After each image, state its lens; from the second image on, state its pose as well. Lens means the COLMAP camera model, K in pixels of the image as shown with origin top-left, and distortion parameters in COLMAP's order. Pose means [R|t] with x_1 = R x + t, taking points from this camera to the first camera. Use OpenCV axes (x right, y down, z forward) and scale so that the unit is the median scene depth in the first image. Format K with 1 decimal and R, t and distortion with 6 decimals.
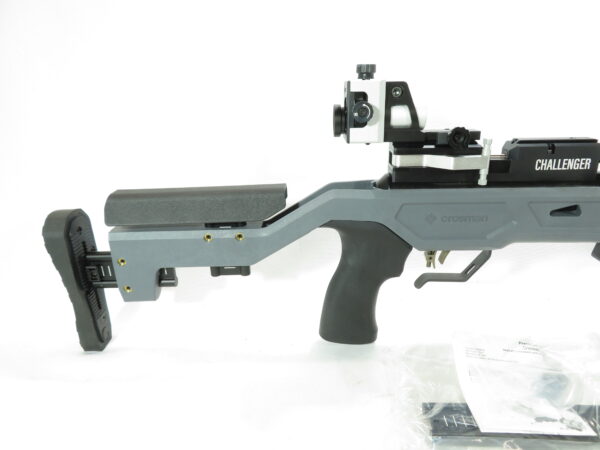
lens RADIAL K [[444.2, 0, 300.0], [0, 444.2, 225.0], [0, 0, 1]] dist [0.010575, 0.008152]
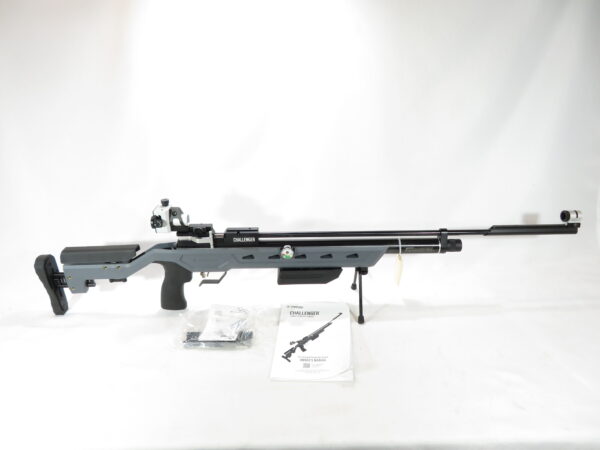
lens RADIAL K [[402.5, 0, 300.0], [0, 402.5, 225.0], [0, 0, 1]] dist [0.001869, 0.000837]
pose [[0.998769, -0.004806, 0.049366, 0.738137], [0.001542, 0.997821, 0.065956, -0.343567], [-0.049575, -0.065799, 0.996601, -1.204520]]
